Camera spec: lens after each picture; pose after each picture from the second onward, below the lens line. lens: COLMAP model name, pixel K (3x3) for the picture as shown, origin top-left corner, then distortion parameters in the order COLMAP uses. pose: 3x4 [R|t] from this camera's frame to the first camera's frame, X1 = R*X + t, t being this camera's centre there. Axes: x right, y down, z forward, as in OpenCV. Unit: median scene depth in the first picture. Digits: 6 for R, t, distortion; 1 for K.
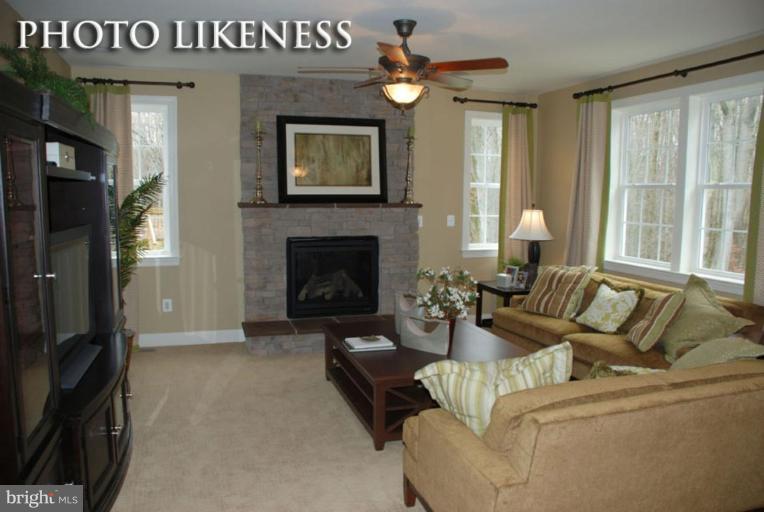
lens RADIAL K [[593.7, 0, 386.2], [0, 593.7, 257.3], [0, 0, 1]] dist [-0.169912, 0.136147]
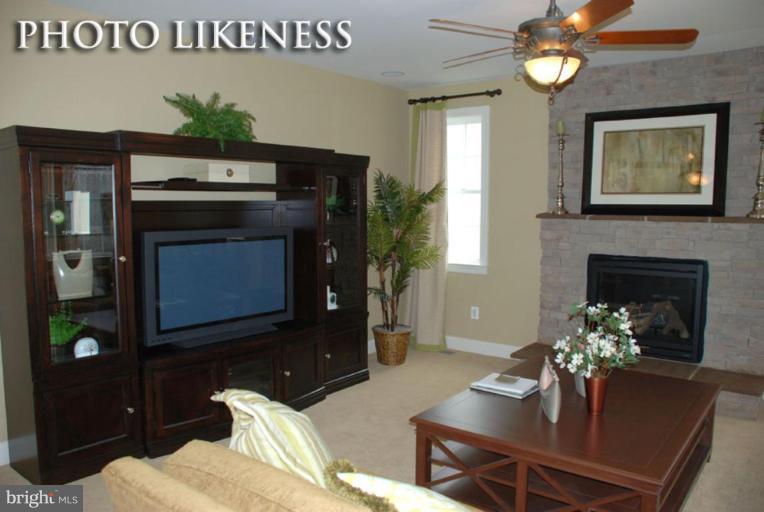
lens RADIAL K [[593.7, 0, 386.2], [0, 593.7, 257.3], [0, 0, 1]] dist [-0.169912, 0.136147]
pose [[0.562641, 0.068580, -0.823852, 0.366657], [-0.082271, 0.996251, 0.026746, -0.027166], [0.822597, 0.052731, 0.566174, 0.276400]]
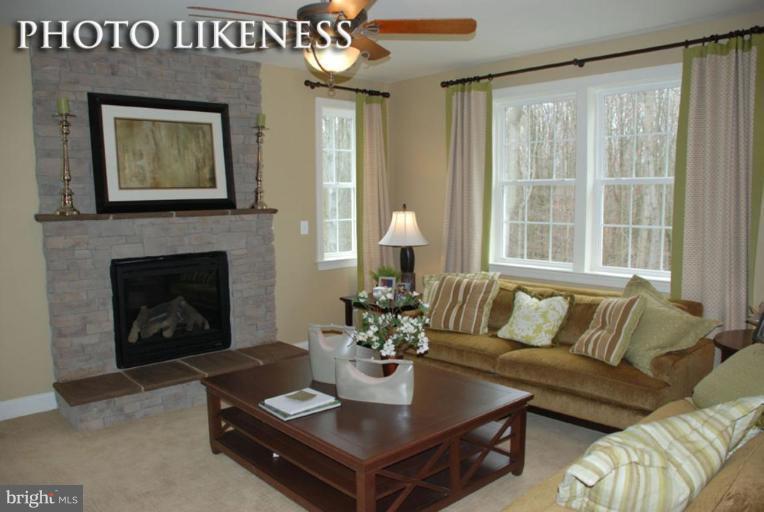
lens RADIAL K [[593.7, 0, 386.2], [0, 593.7, 257.3], [0, 0, 1]] dist [-0.169912, 0.136147]
pose [[0.908760, -0.059280, 0.413088, -0.151863], [0.061061, 0.998094, 0.008902, -0.022243], [-0.412828, 0.017134, 0.910648, 0.208682]]
